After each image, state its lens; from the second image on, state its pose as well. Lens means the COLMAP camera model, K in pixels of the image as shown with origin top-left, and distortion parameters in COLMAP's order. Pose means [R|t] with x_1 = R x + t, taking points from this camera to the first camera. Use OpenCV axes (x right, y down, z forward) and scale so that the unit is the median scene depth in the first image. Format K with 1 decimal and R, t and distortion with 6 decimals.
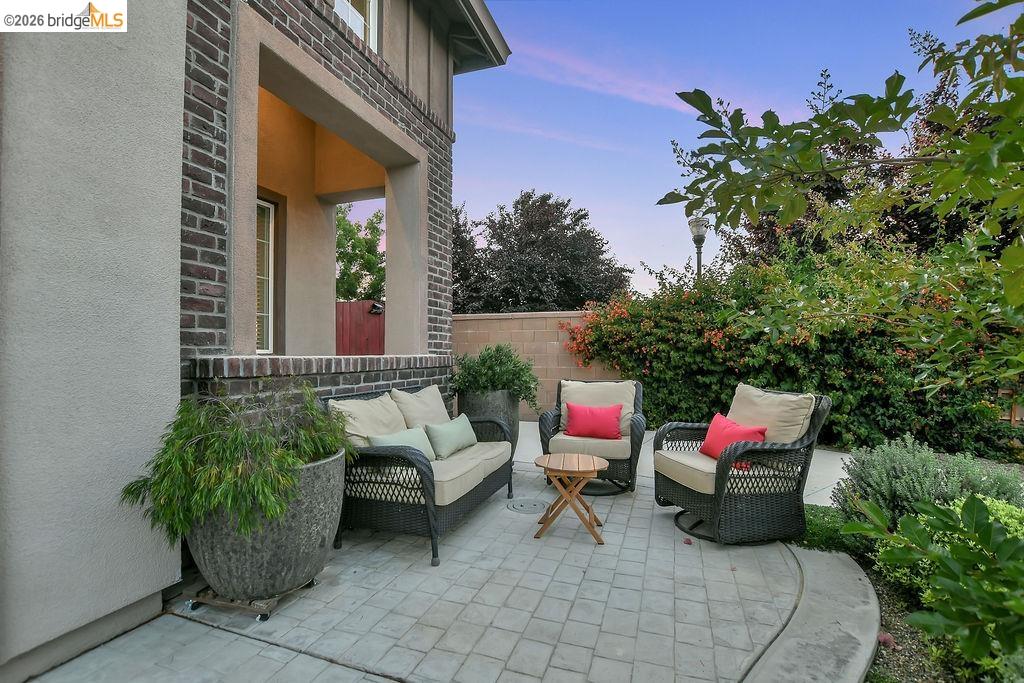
lens RADIAL K [[483.8, 0, 501.1], [0, 483.8, 345.3], [0, 0, 1]] dist [-0.036438, 0.007164]
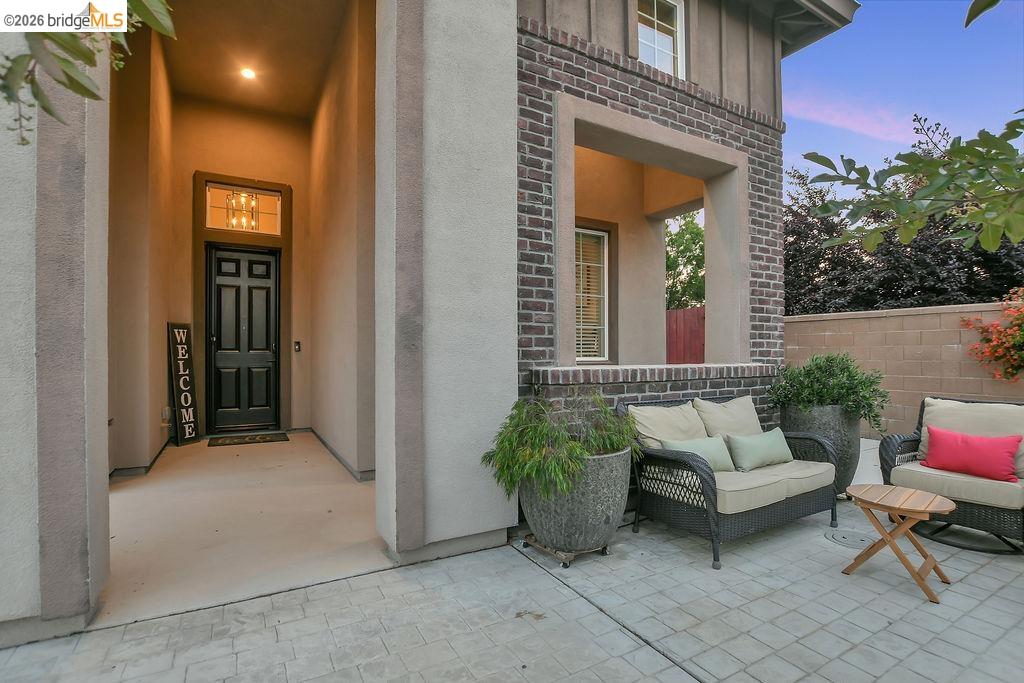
lens RADIAL K [[483.8, 0, 501.1], [0, 483.8, 345.3], [0, 0, 1]] dist [-0.036438, 0.007164]
pose [[0.749842, -0.009950, -0.661543, 0.193864], [0.010625, 0.999939, -0.002996, -0.034321], [0.661532, -0.004782, 0.749902, -0.096500]]
